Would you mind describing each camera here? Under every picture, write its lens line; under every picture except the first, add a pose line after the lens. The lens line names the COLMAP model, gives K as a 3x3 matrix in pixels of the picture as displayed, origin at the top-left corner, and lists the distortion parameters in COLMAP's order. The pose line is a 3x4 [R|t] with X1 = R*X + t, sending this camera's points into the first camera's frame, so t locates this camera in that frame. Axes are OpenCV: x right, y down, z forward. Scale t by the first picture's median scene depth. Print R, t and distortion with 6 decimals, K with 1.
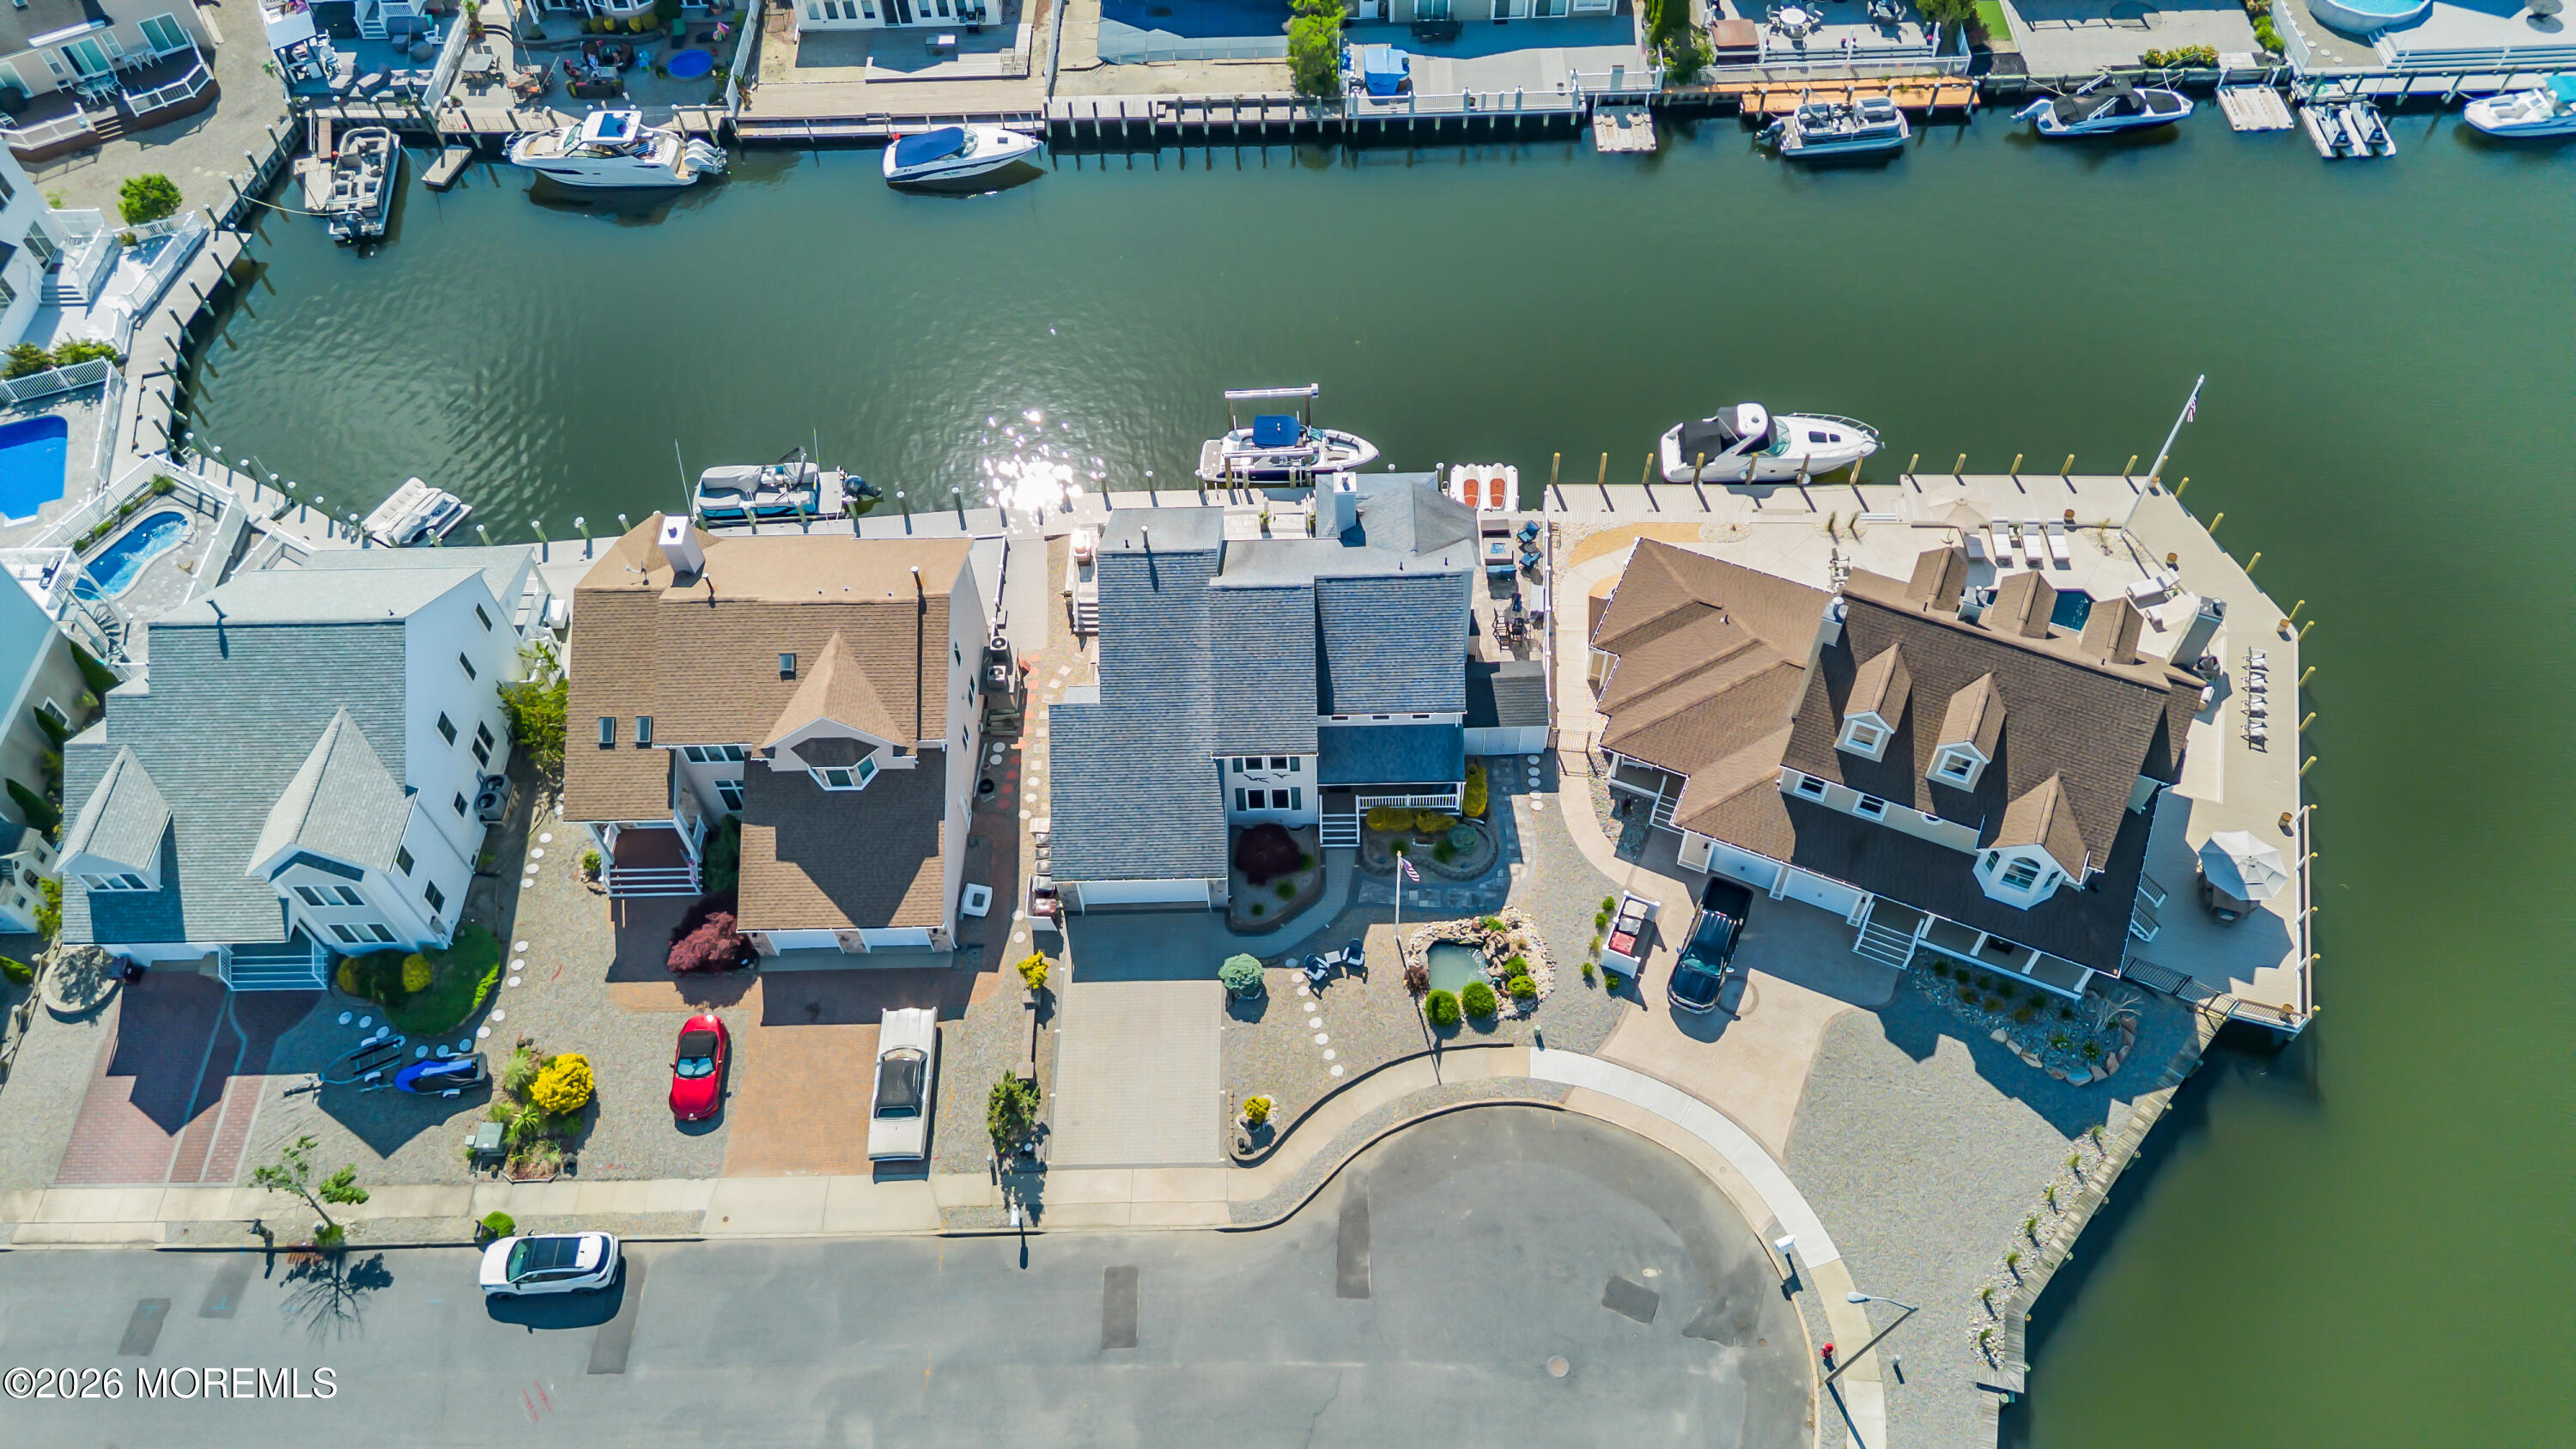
lens RADIAL K [[1831.5, 0, 1288.0], [0, 1831.5, 724.5], [0, 0, 1]] dist [0.058399, -0.060428]
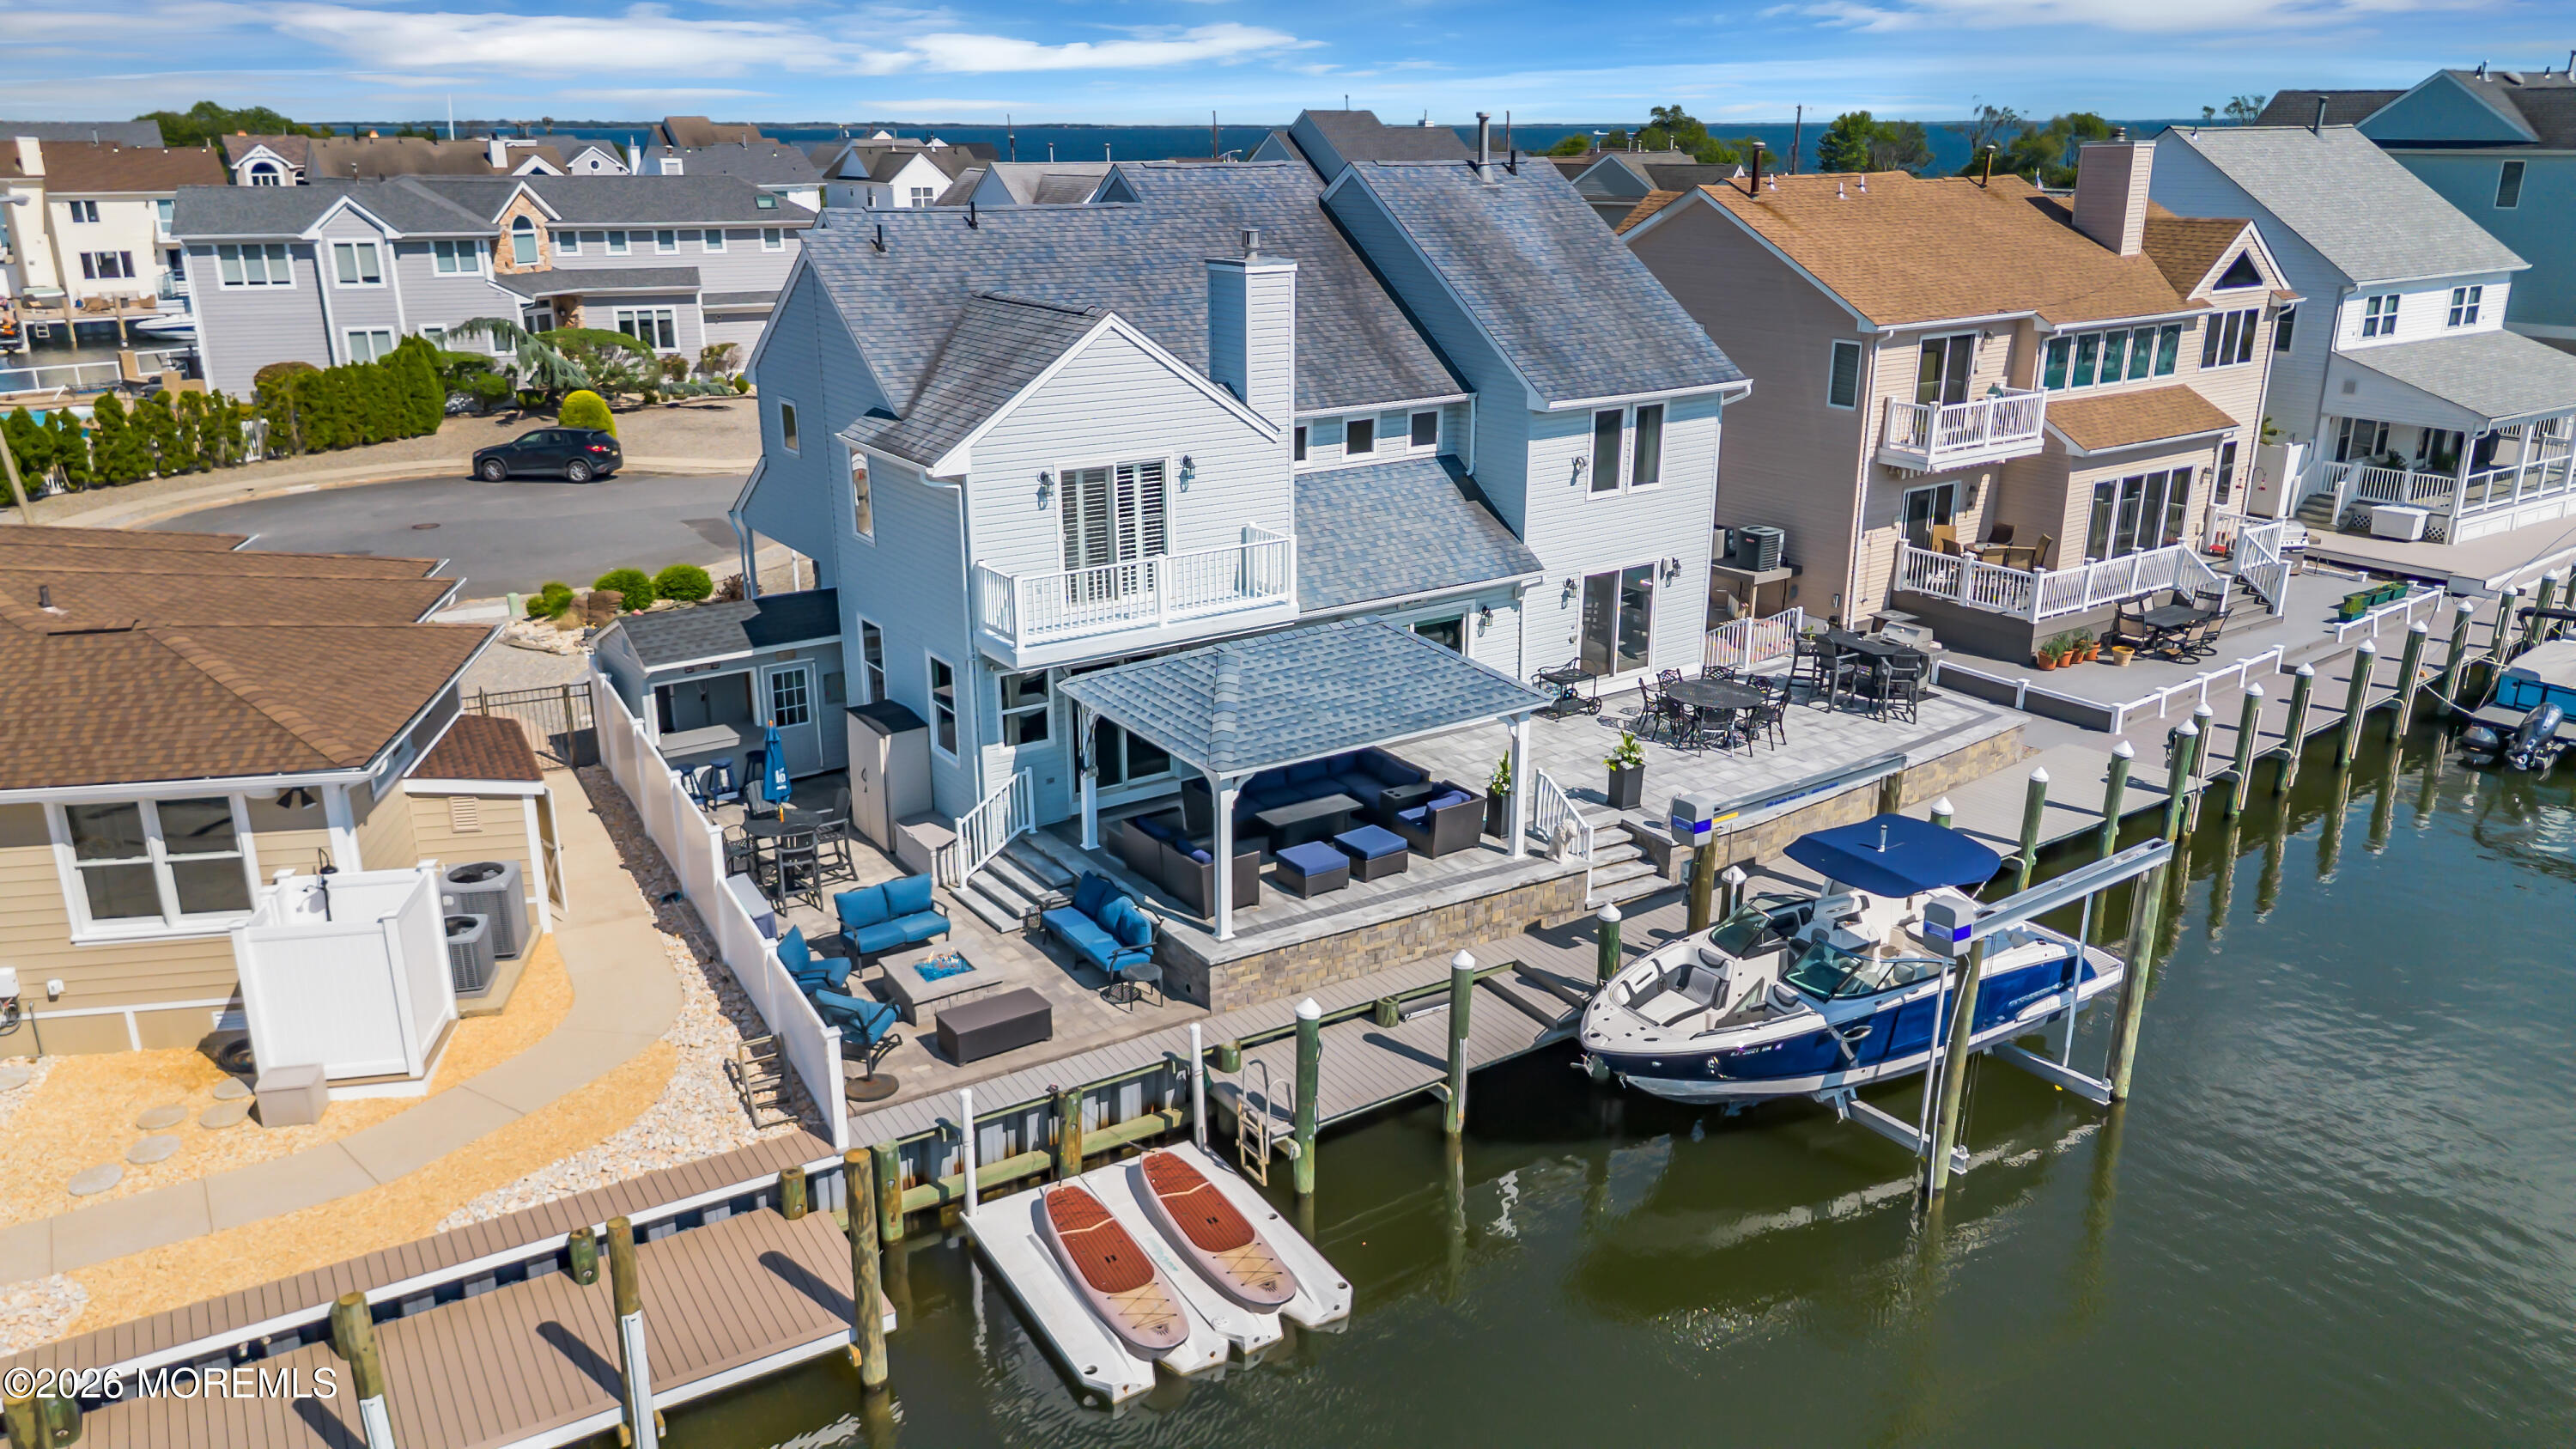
lens RADIAL K [[1831.5, 0, 1288.0], [0, 1831.5, 724.5], [0, 0, 1]] dist [0.058399, -0.060428]
pose [[-0.827768, 0.202798, -0.523138, 0.202872], [-0.438560, 0.347687, 0.828722, -0.352214], [0.349951, 0.915416, -0.198865, 1.007568]]
